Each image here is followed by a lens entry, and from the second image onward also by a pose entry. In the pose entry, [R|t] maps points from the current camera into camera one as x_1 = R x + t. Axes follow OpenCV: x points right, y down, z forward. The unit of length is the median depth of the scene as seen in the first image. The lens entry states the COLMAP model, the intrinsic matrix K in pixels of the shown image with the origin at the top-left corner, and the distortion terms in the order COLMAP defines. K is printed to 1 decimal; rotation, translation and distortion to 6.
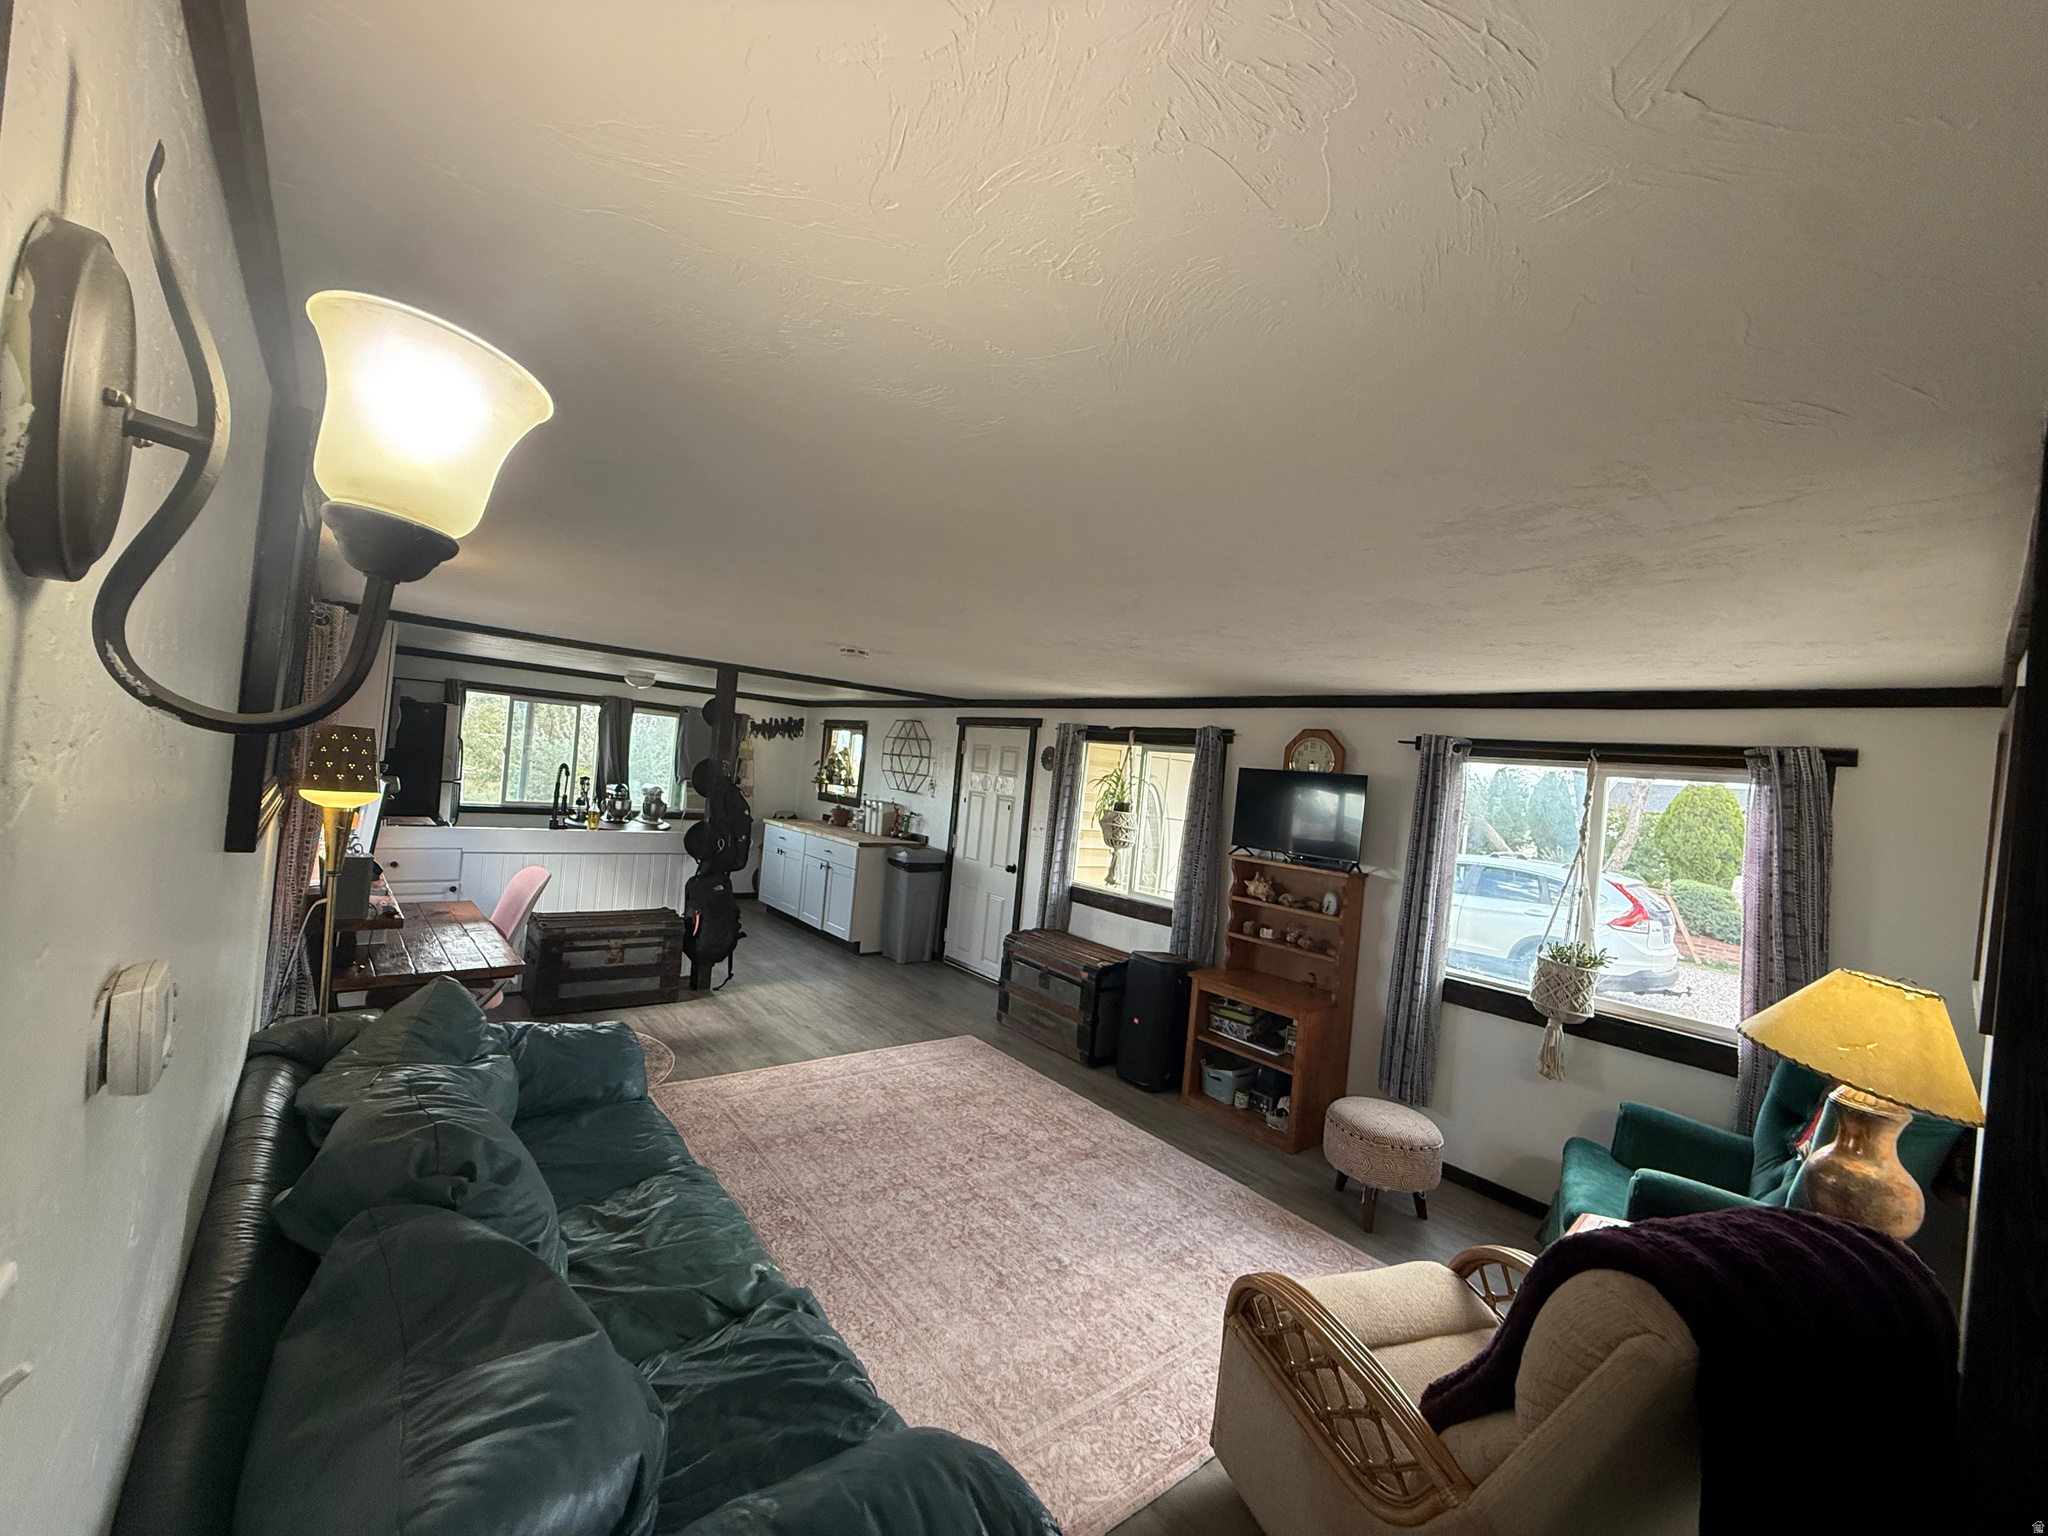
lens RADIAL K [[821.2, 0, 1020.3], [0, 821.2, 770.5], [0, 0, 1]] dist [-0.001607, -0.000221]
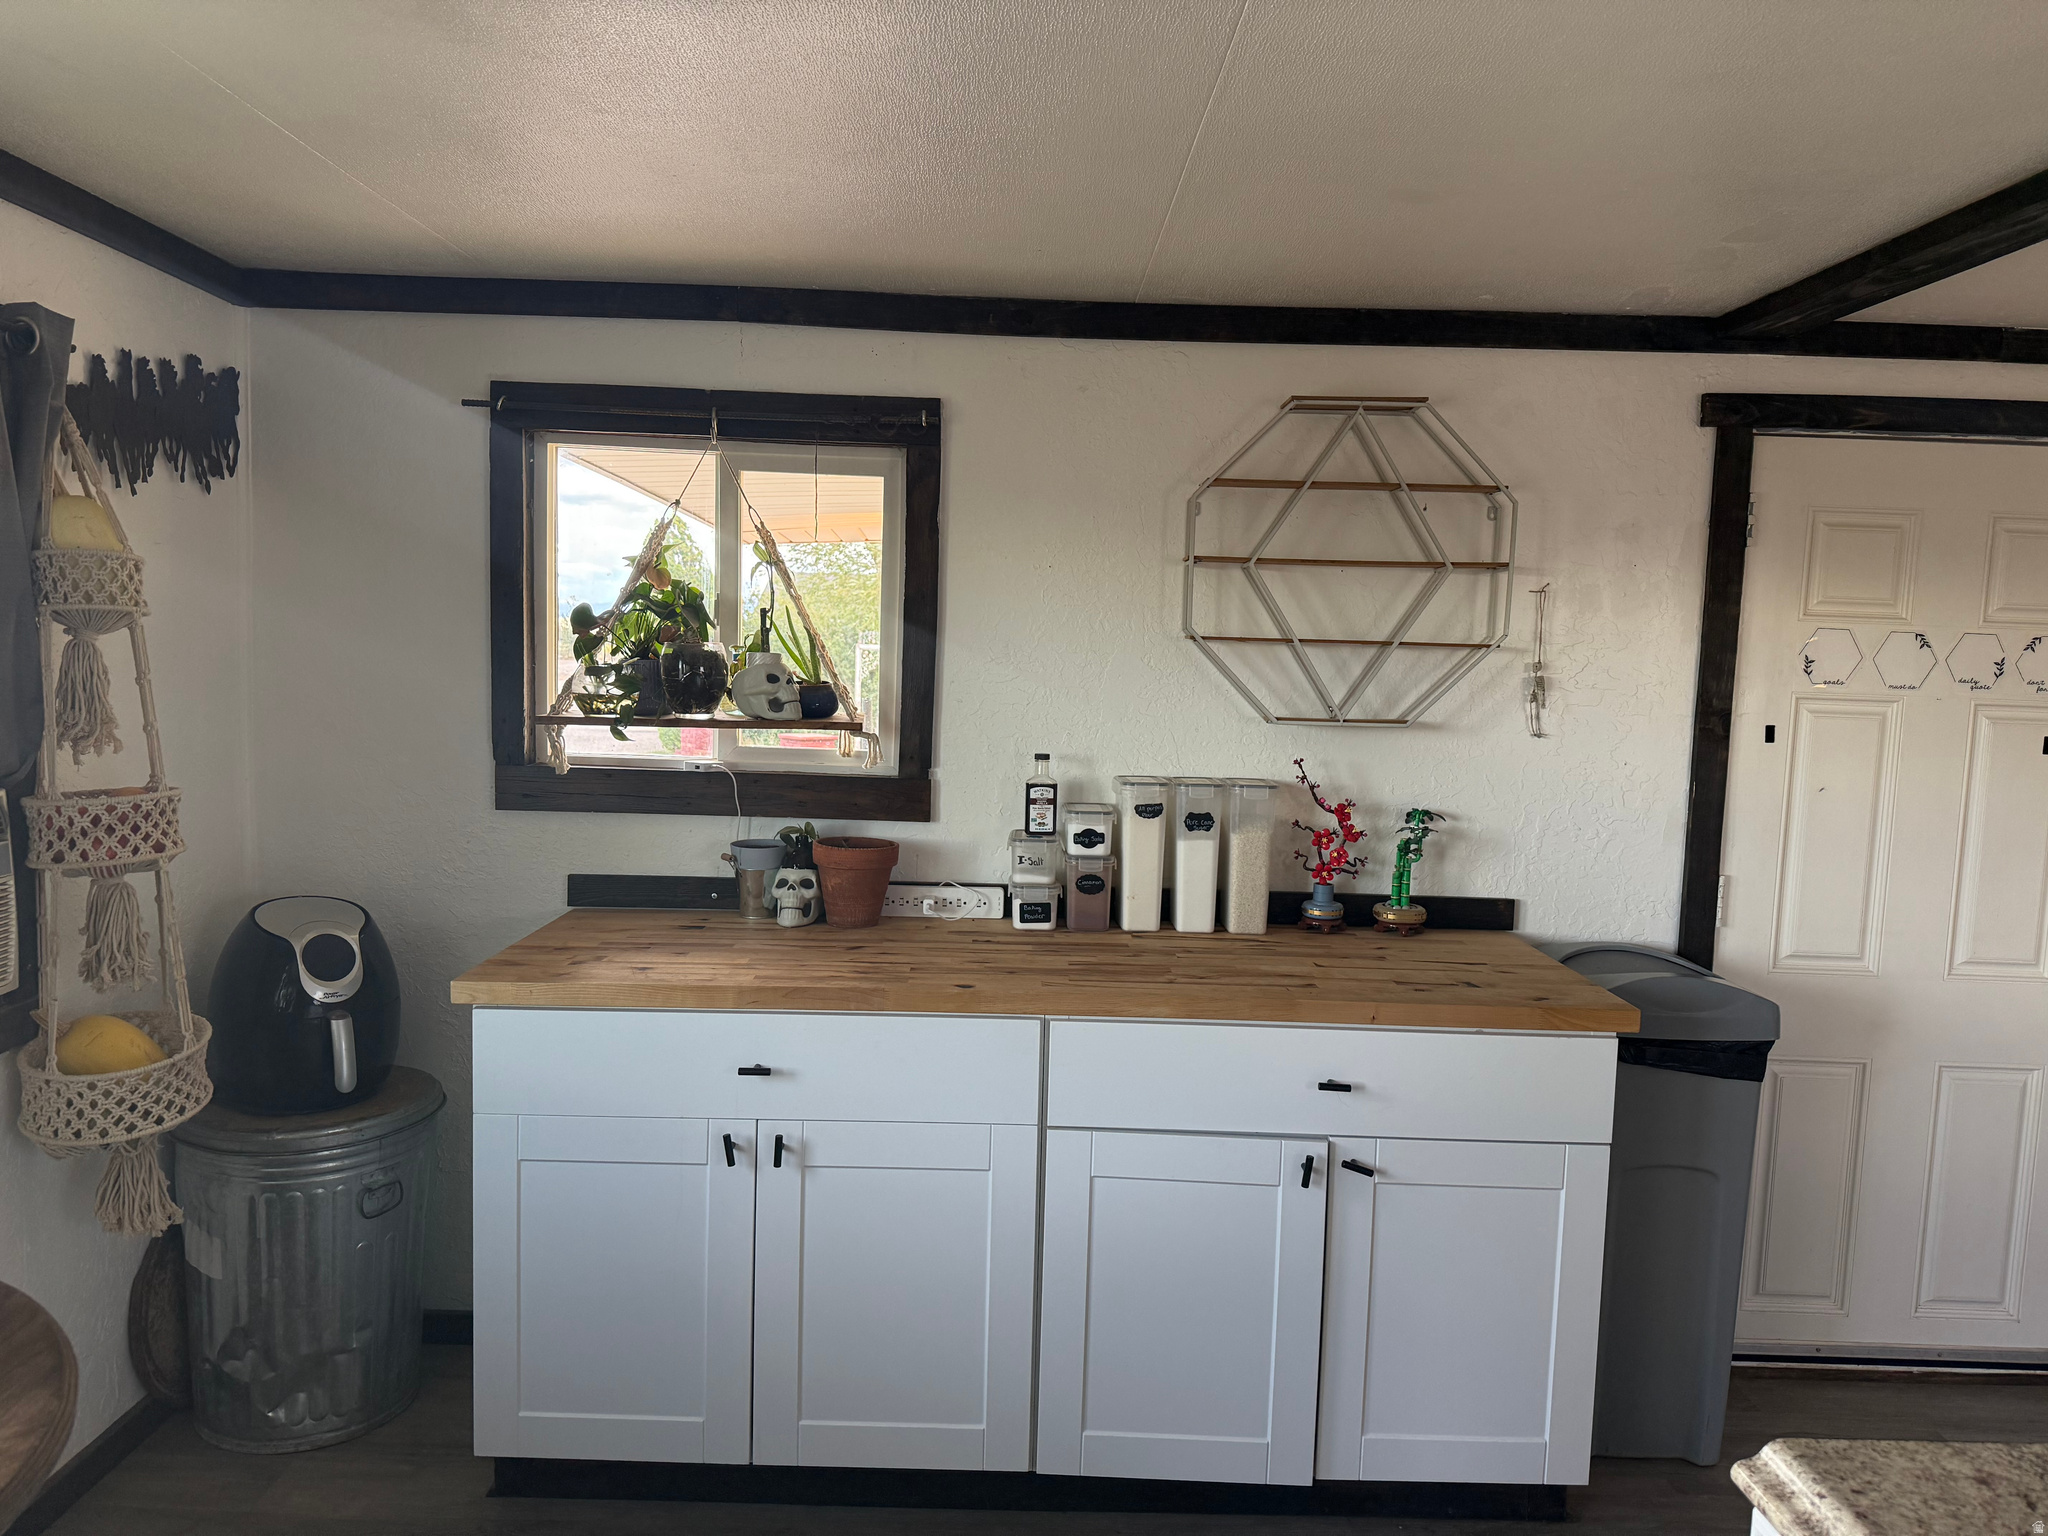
lens RADIAL K [[1412.5, 0, 1018.4], [0, 1412.5, 774.8], [0, 0, 1]] dist [0.021844, -0.003765]
pose [[0.640136, -0.145041, 0.754446, -0.475971], [0.029595, 0.985944, 0.164435, -0.026495], [-0.767692, -0.082934, 0.635430, 0.785305]]
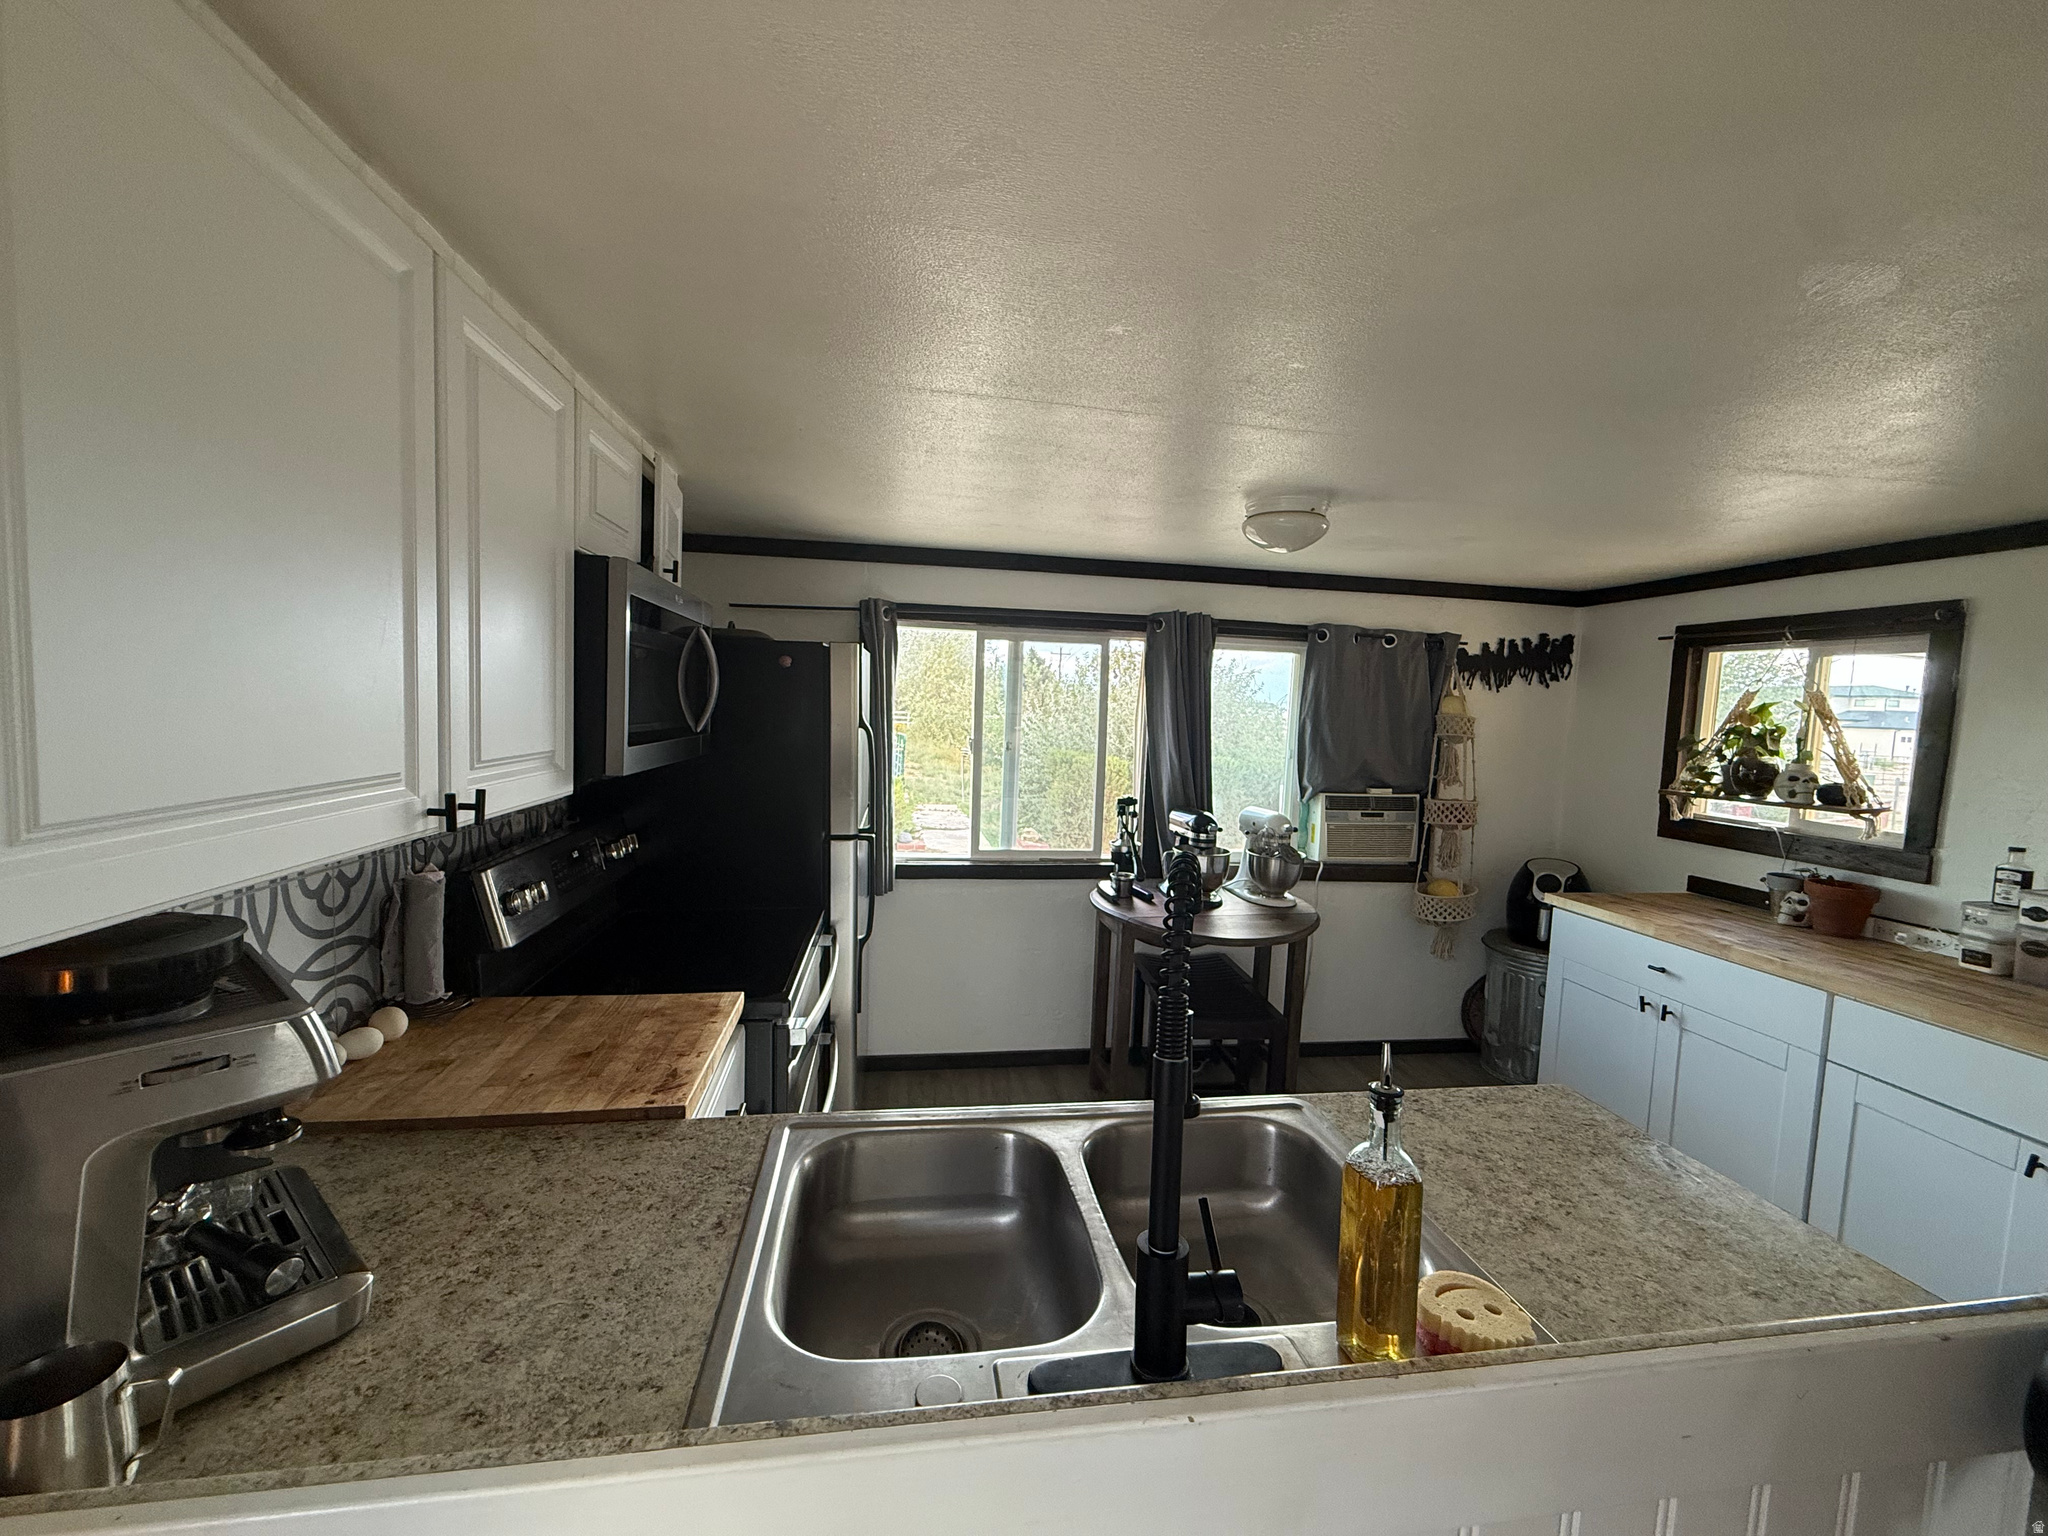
lens RADIAL K [[821.2, 0, 1021.8], [0, 821.2, 767.5], [0, 0, 1]] dist [-0.001607, -0.000221]
pose [[0.850542, -0.022164, -0.525440, -0.336879], [0.042591, 0.998733, 0.026815, -0.022196], [0.524180, -0.045186, 0.850408, 0.579973]]
